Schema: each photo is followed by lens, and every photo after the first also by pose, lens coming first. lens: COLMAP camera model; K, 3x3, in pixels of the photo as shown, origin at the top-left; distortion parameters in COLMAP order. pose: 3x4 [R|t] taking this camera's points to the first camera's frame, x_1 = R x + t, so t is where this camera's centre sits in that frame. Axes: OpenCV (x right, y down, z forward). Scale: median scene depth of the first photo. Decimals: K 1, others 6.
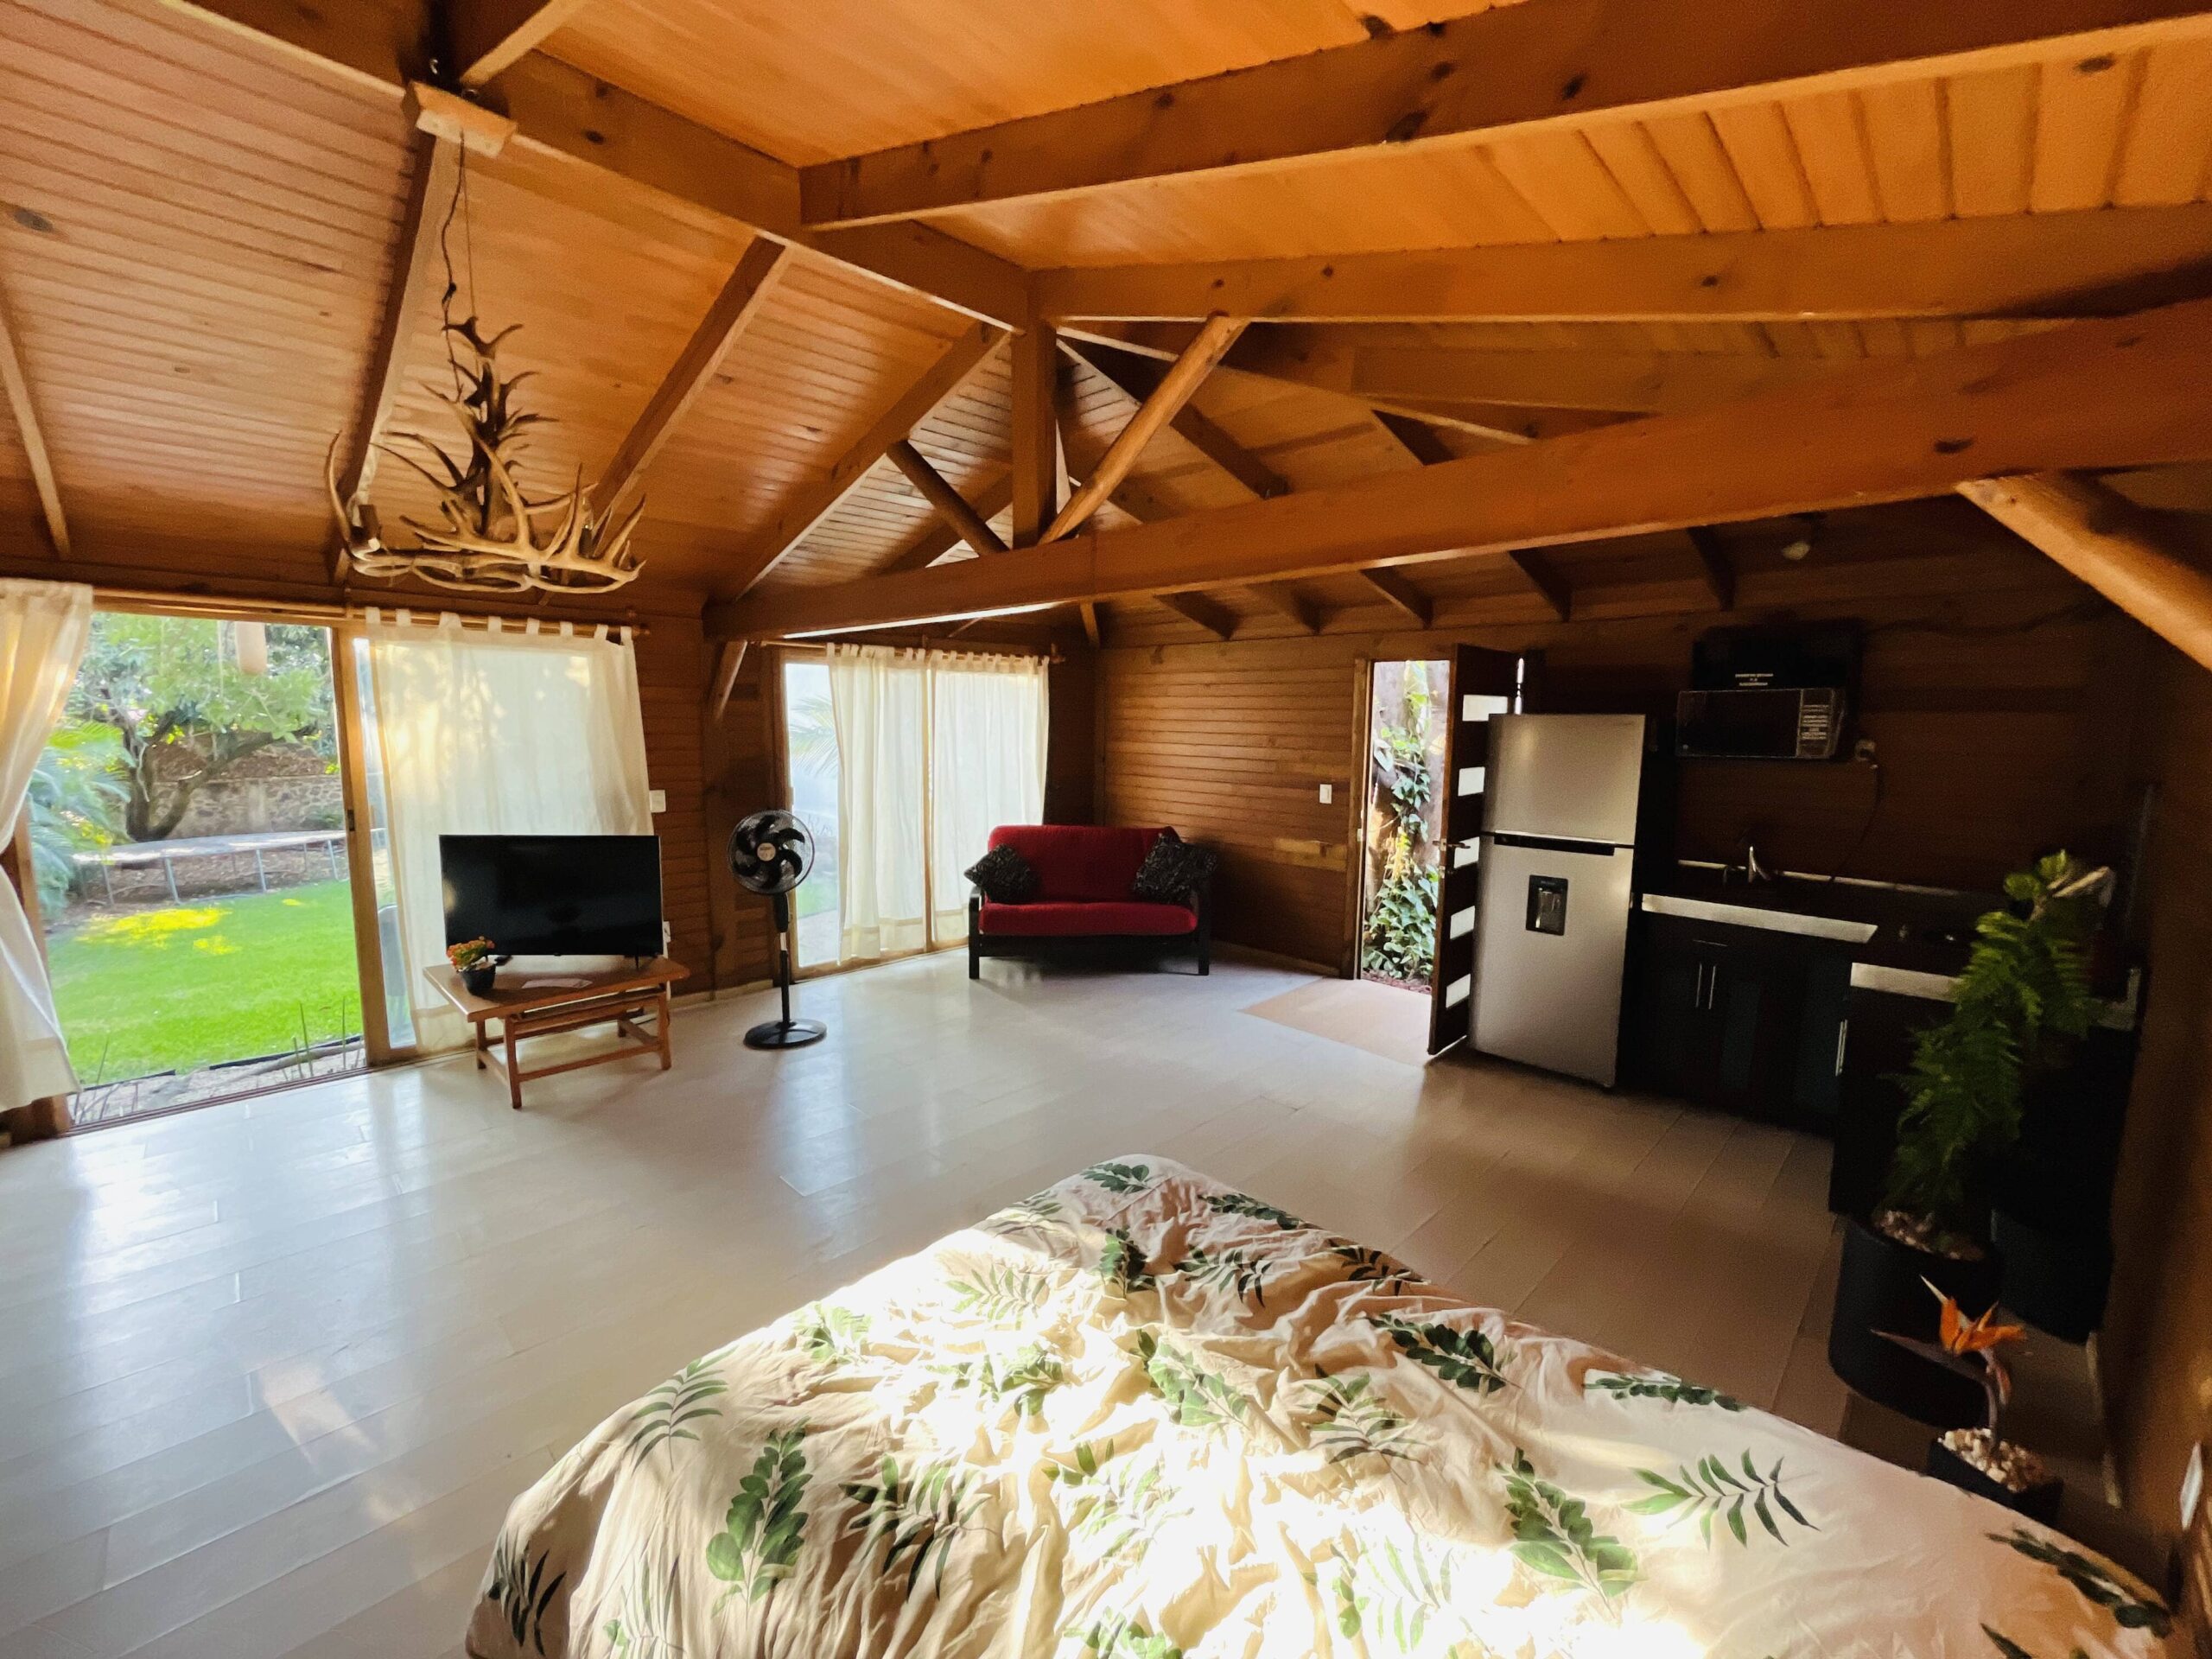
lens RADIAL K [[888.9, 0, 1106.5], [0, 888.9, 831.2], [0, 0, 1]] dist [0.001953, 0.000131]
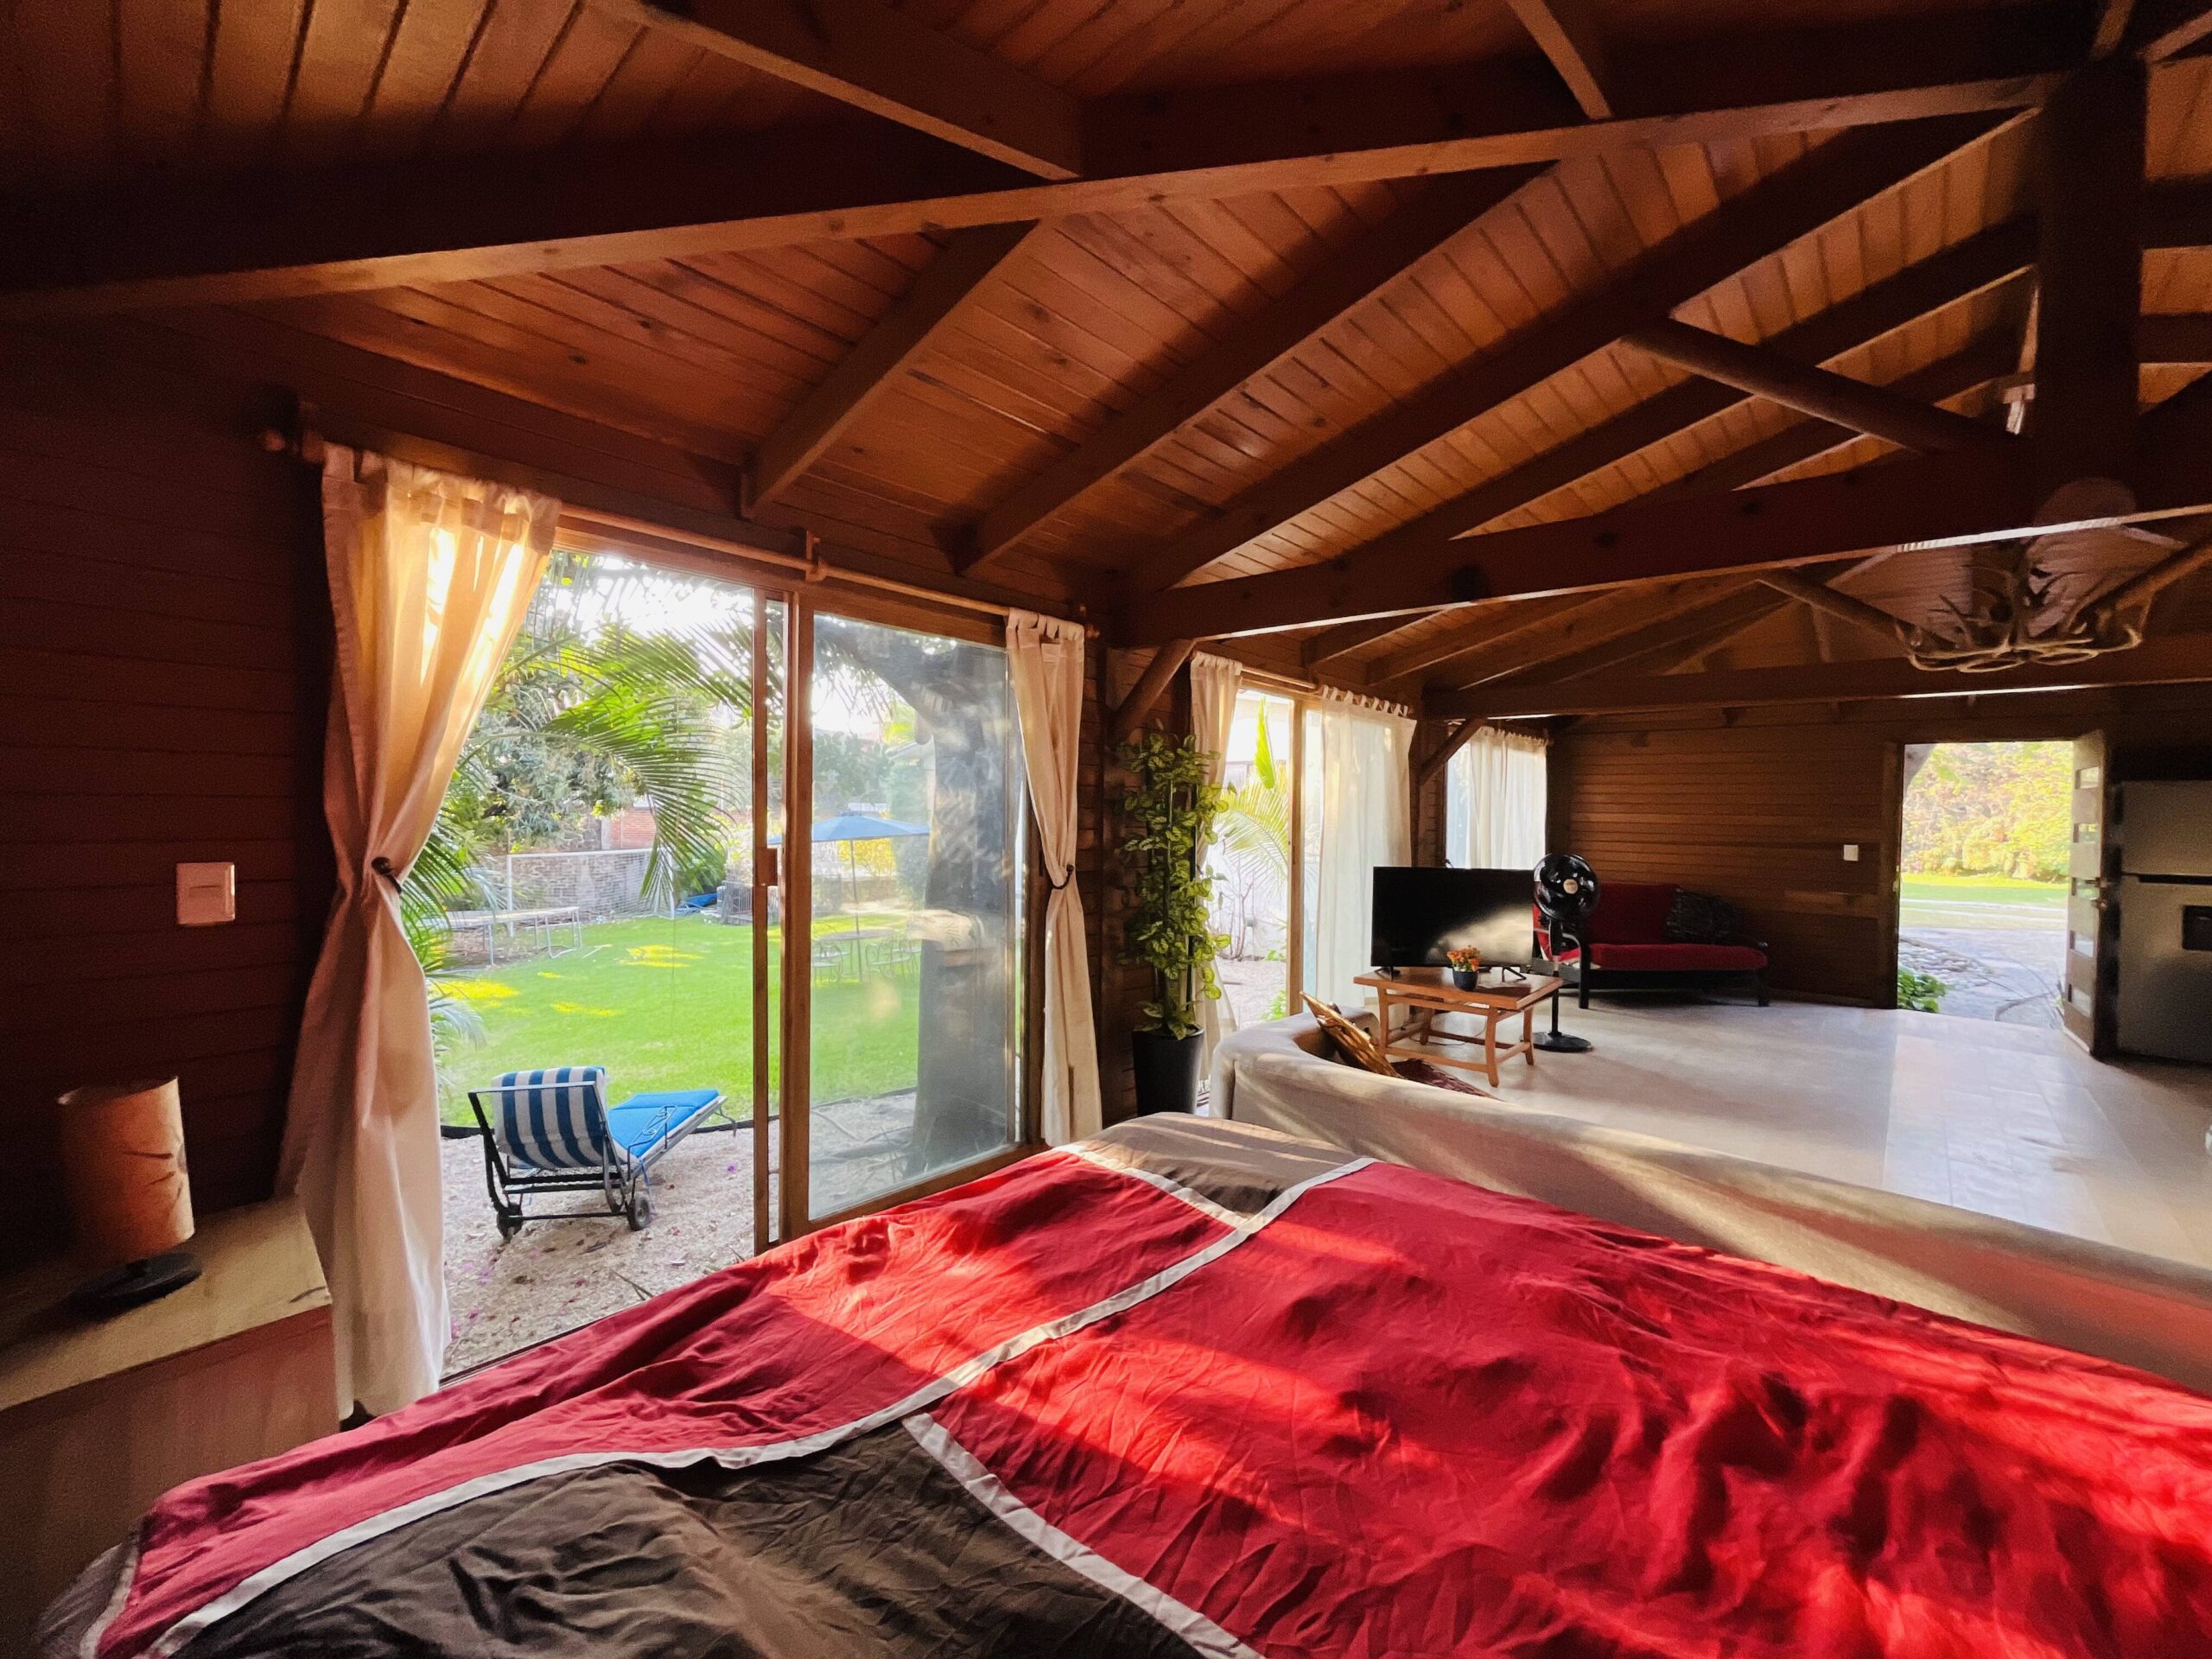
lens RADIAL K [[888.9, 0, 1102.9], [0, 888.9, 829.5], [0, 0, 1]] dist [0.001953, 0.000131]
pose [[0.998994, 0.003483, 0.044715, -0.794427], [0.002108, 0.992233, -0.124372, 0.072696], [-0.044801, 0.124341, 0.991228, -0.143179]]
